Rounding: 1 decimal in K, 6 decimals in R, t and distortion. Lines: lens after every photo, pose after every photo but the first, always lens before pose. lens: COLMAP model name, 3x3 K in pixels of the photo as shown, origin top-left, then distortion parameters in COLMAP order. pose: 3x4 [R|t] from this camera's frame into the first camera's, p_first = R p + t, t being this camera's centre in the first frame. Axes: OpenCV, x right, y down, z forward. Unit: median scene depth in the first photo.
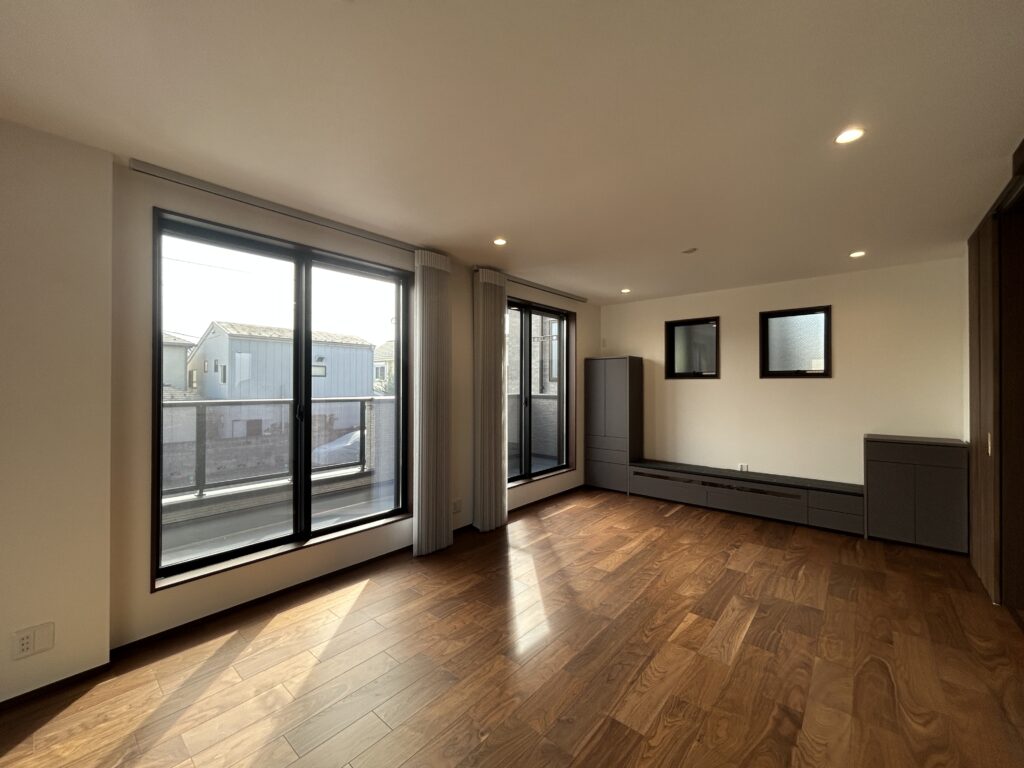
lens RADIAL K [[411.2, 0, 510.4], [0, 411.2, 386.8], [0, 0, 1]] dist [-0.001265, 0.000540]
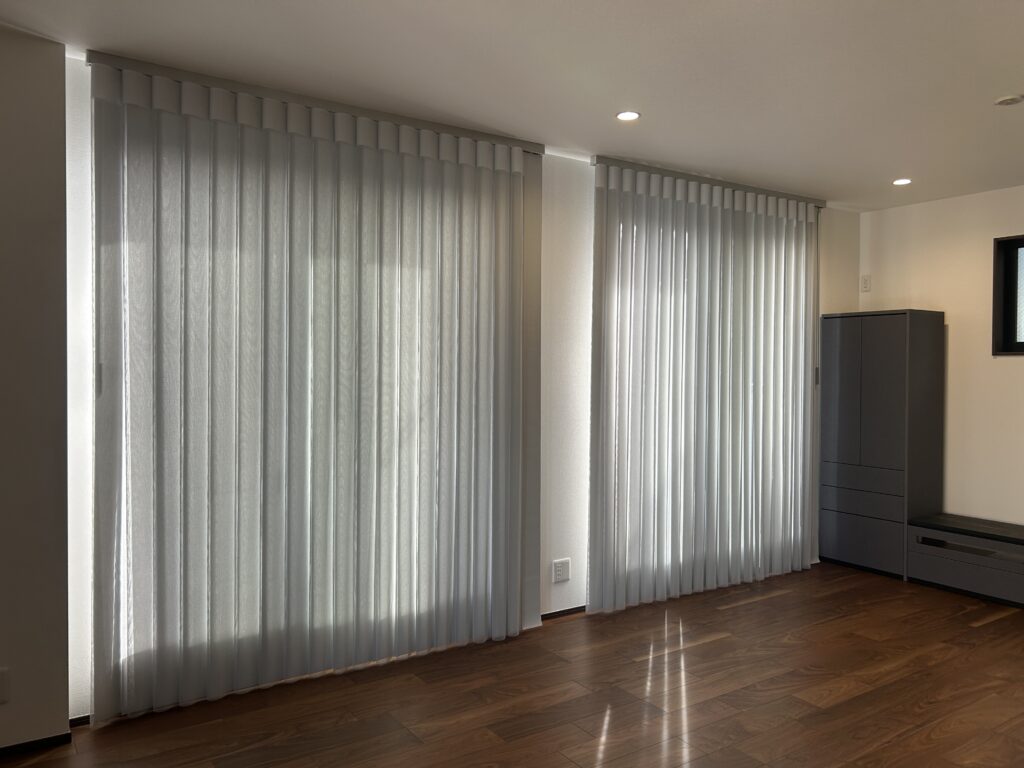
lens RADIAL K [[774.6, 0, 519.1], [0, 774.6, 381.6], [0, 0, 1]] dist [0.013019, -0.002105]
pose [[0.966576, 0.010908, -0.256148, 0.092639], [-0.006584, 0.999821, 0.017732, 0.000295], [0.256296, -0.015453, 0.966475, -0.078994]]
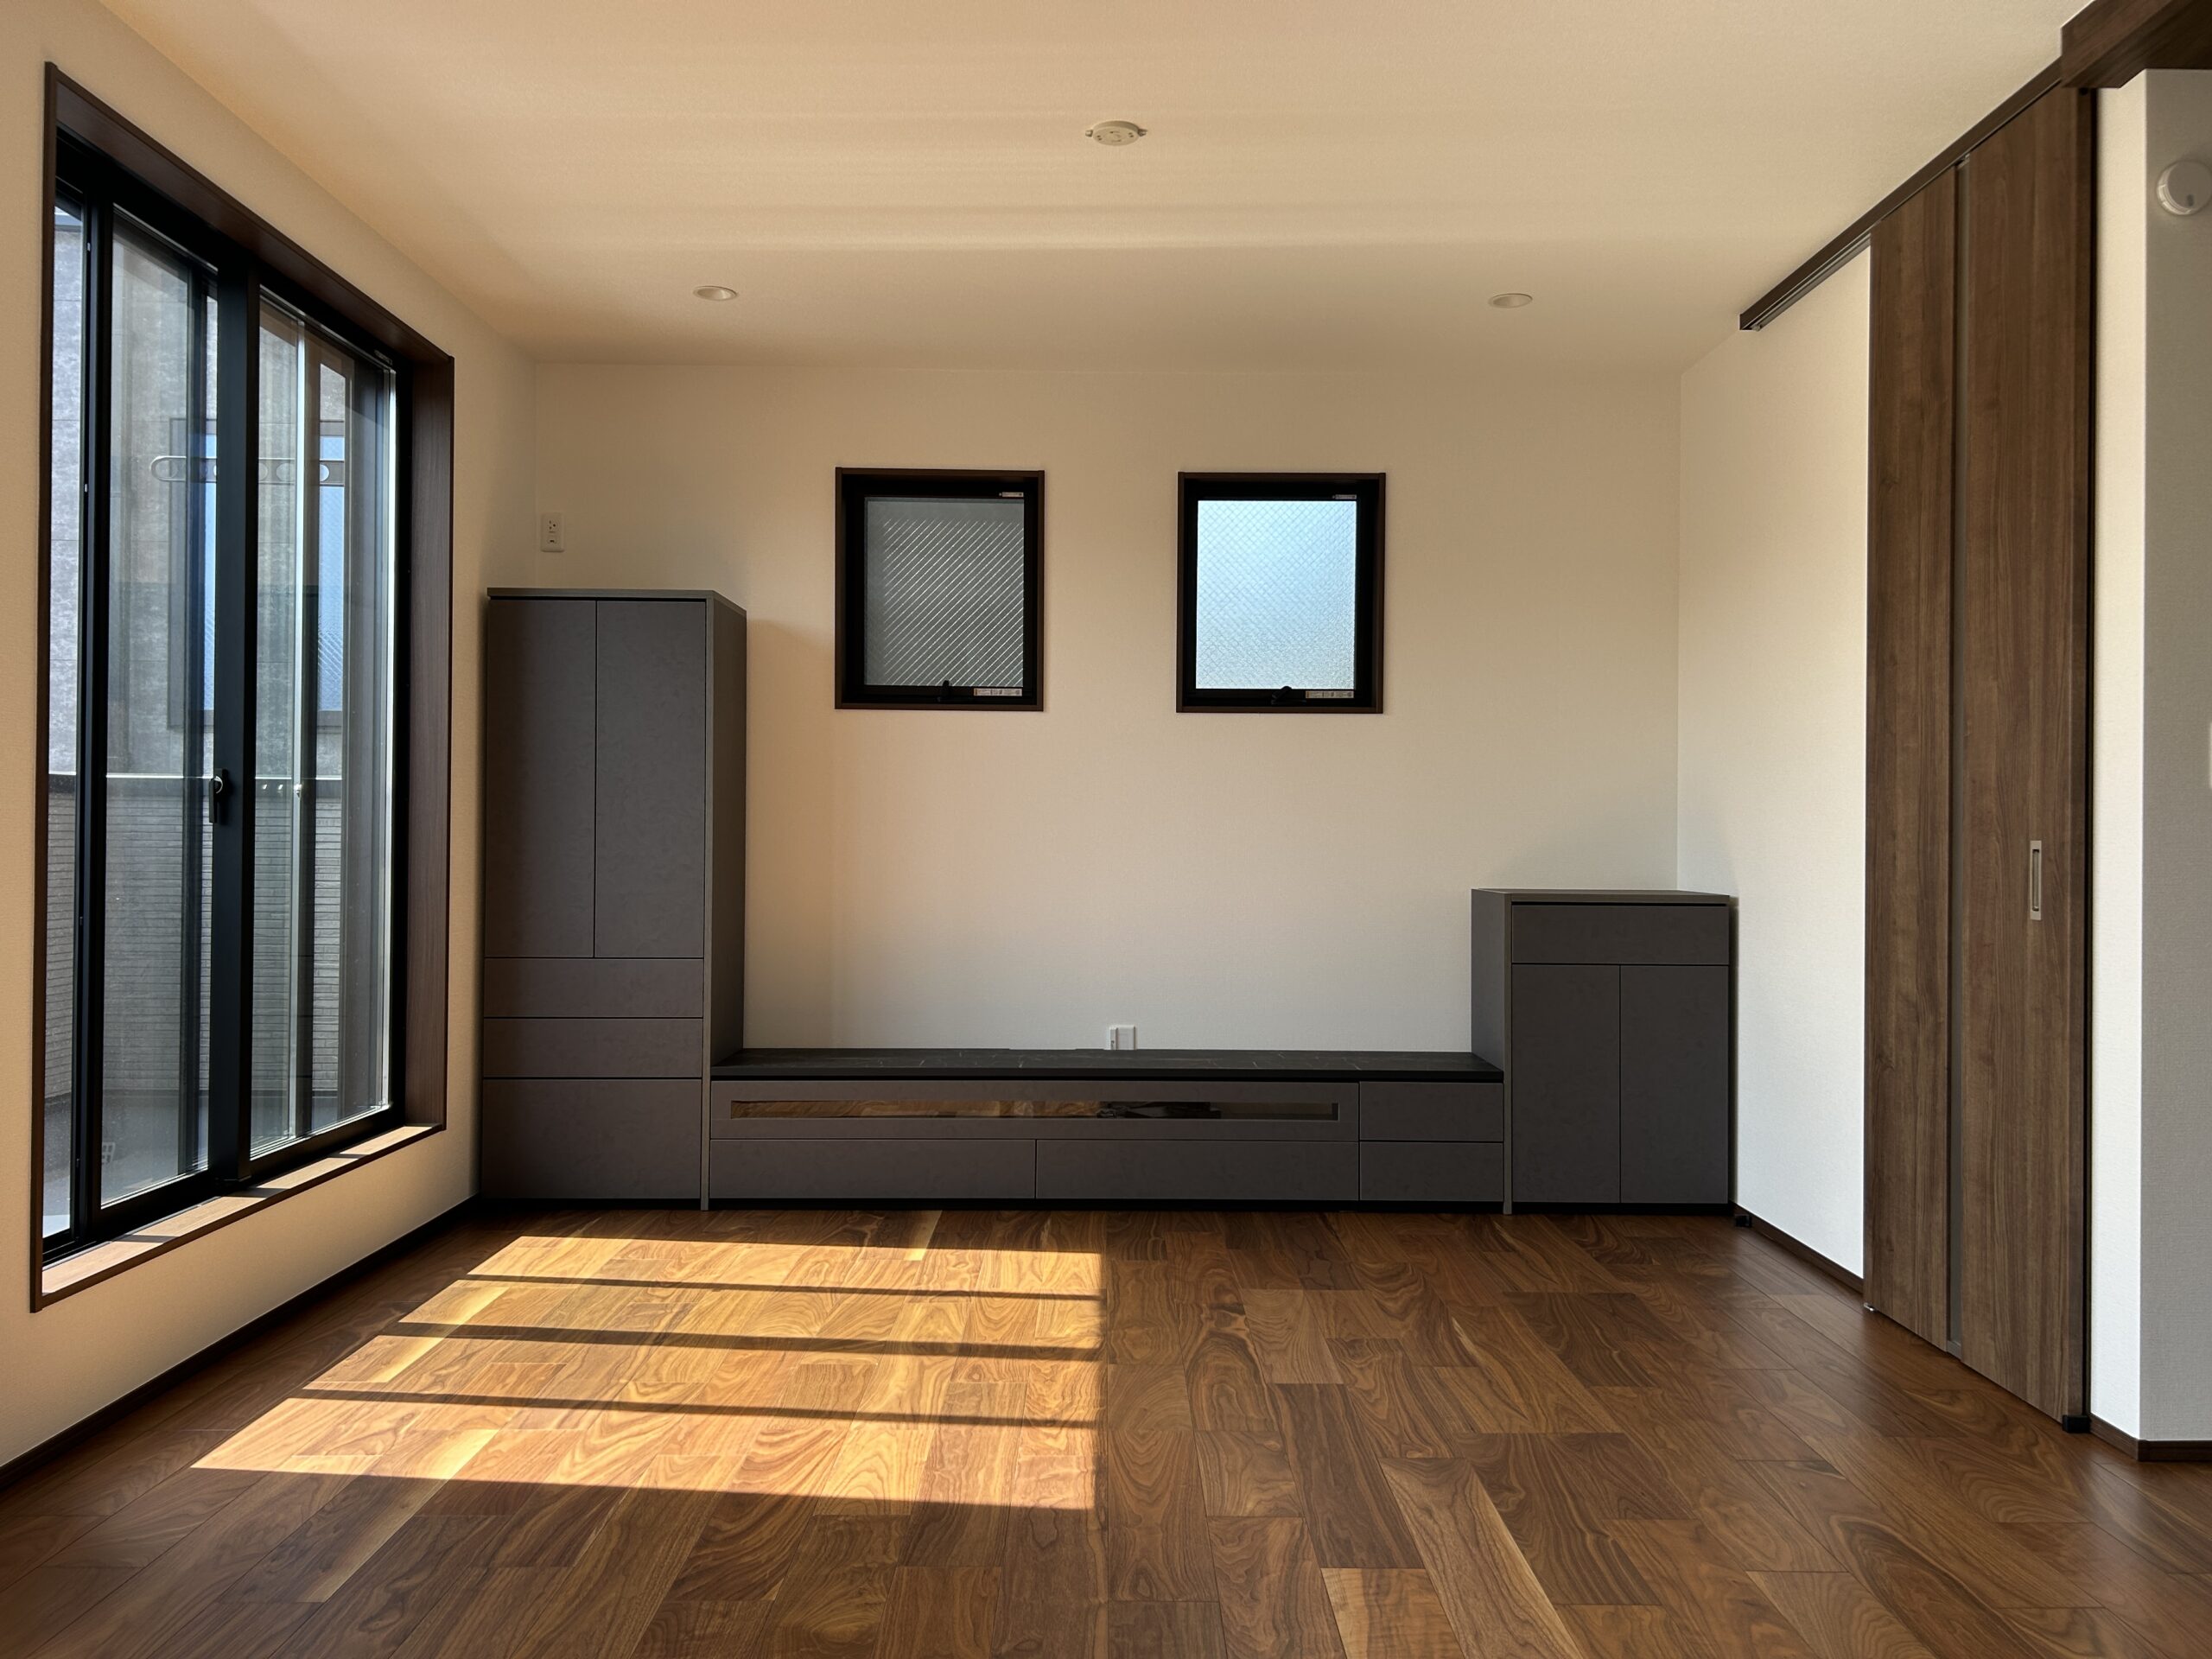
lens RADIAL K [[1673.3, 0, 1116.8], [0, 1673.3, 817.4], [0, 0, 1]] dist [0.013019, -0.002105]
pose [[0.753159, 0.009779, 0.657766, -0.208298], [-0.007924, 0.999952, -0.005793, 0.072406], [-0.657791, -0.000849, 0.753200, 0.217457]]
